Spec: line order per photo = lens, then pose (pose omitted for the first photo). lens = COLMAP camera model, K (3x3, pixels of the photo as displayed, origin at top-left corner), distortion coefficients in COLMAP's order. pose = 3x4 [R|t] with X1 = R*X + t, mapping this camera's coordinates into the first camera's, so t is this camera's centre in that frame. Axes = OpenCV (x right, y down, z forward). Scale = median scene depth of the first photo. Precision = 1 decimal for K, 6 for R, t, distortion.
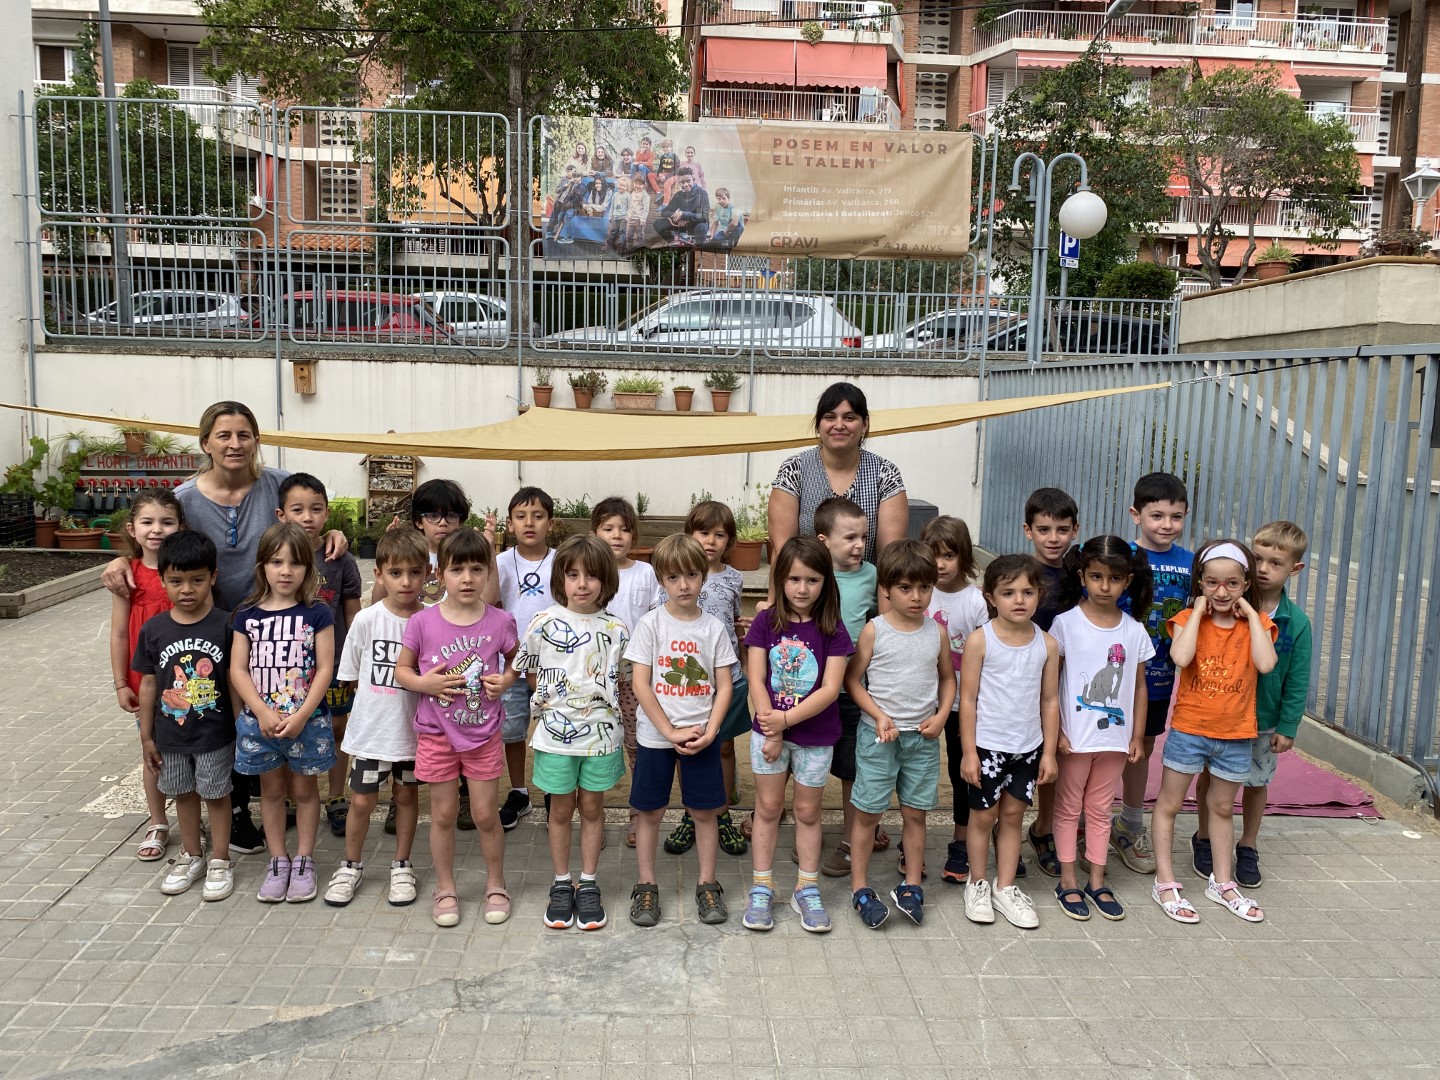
lens RADIAL K [[1289.6, 0, 722.4], [0, 1289.6, 548.7], [0, 0, 1]] dist [0.004997, -0.006866]
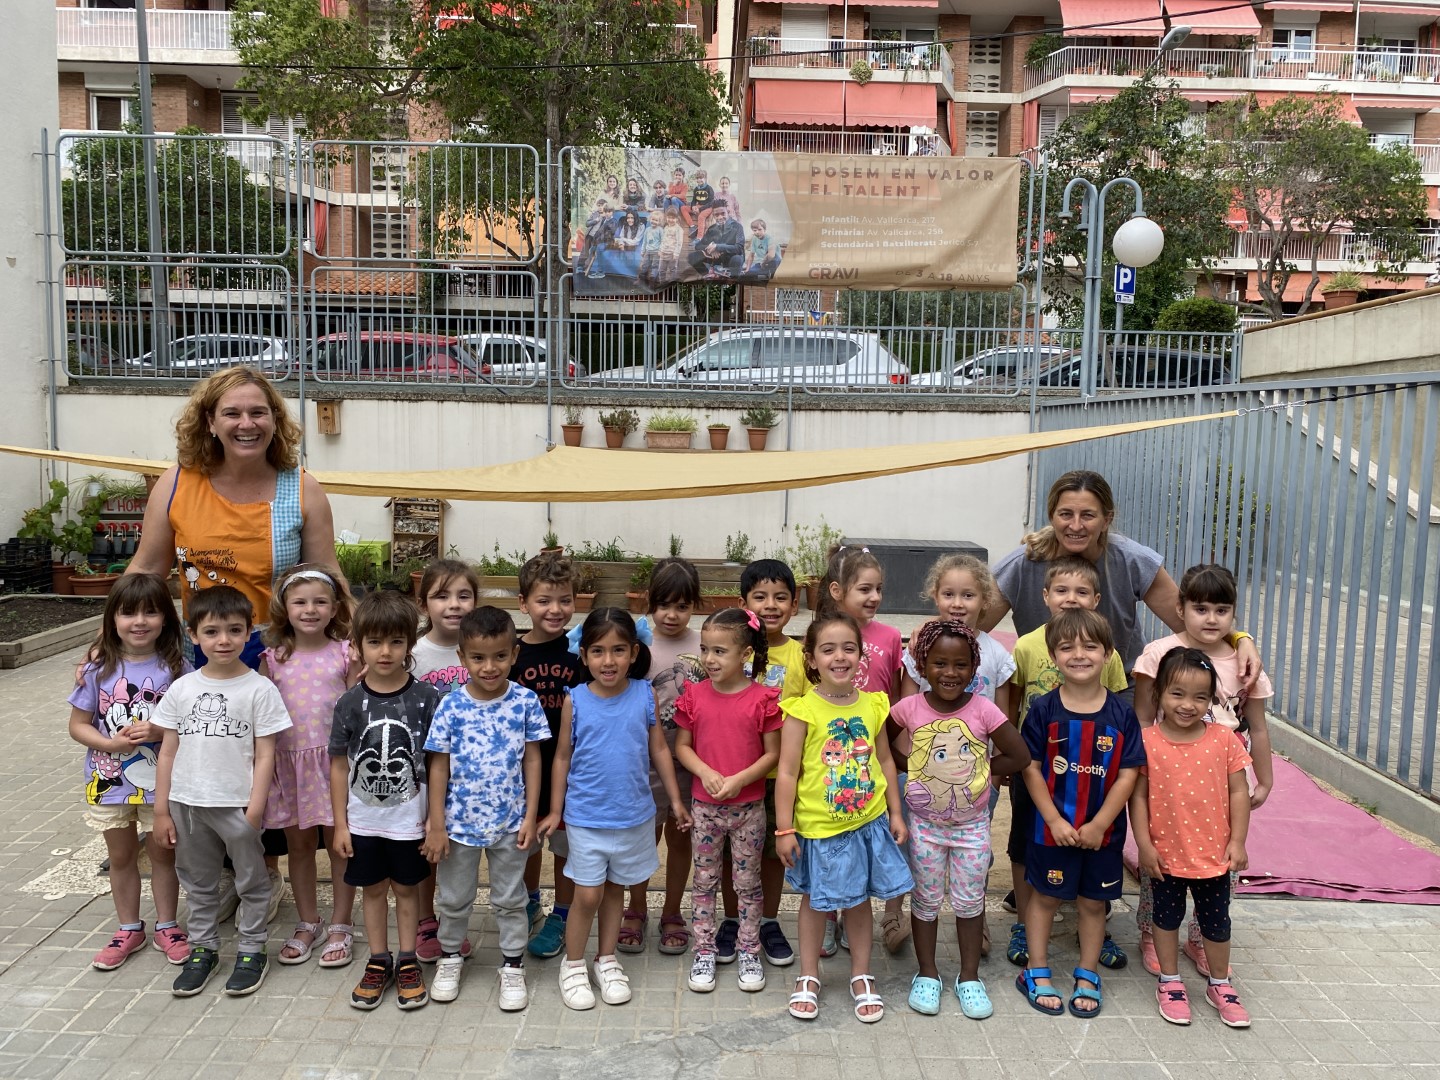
lens RADIAL K [[1289.6, 0, 722.4], [0, 1289.6, 548.7], [0, 0, 1]] dist [0.004997, -0.006866]
pose [[0.999116, -0.002229, -0.041975, 0.008706], [0.000869, 0.999475, -0.032391, -0.001599], [0.042025, 0.032326, 0.998593, 0.030795]]
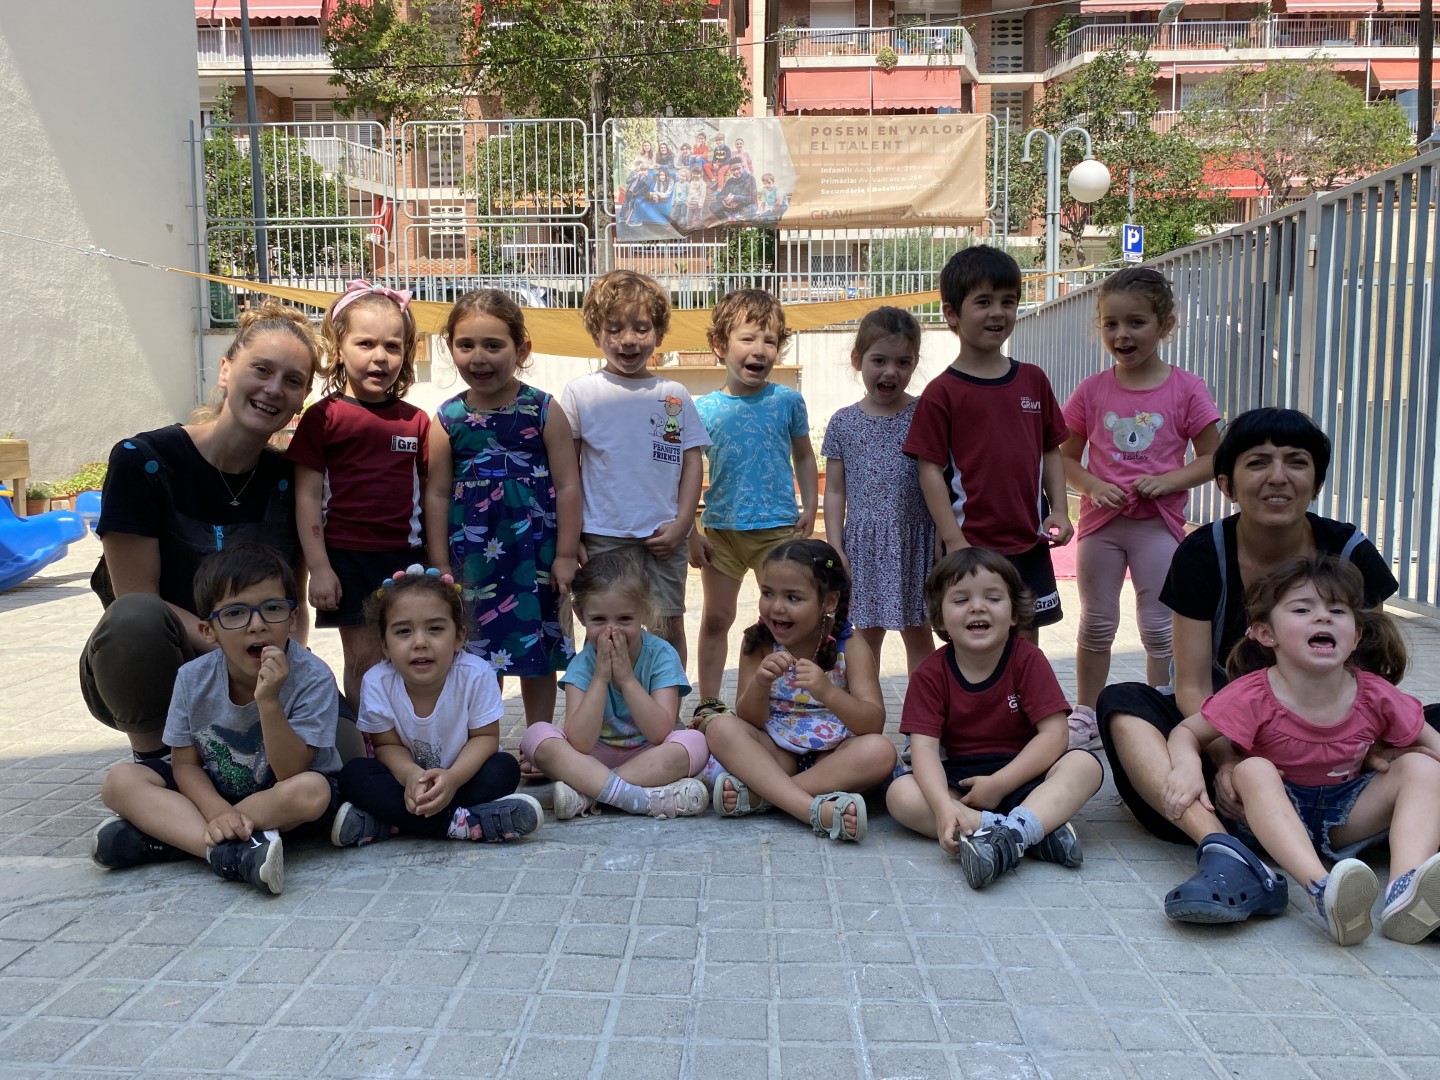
lens RADIAL K [[1292.7, 0, 695.5], [0, 1292.7, 536.7], [0, 0, 1]] dist [0.001289, -0.003040]
pose [[0.994688, -0.022197, -0.100513, 0.029857], [0.018245, 0.999030, -0.040067, 0.062508], [0.101305, 0.038020, 0.994129, -0.100704]]
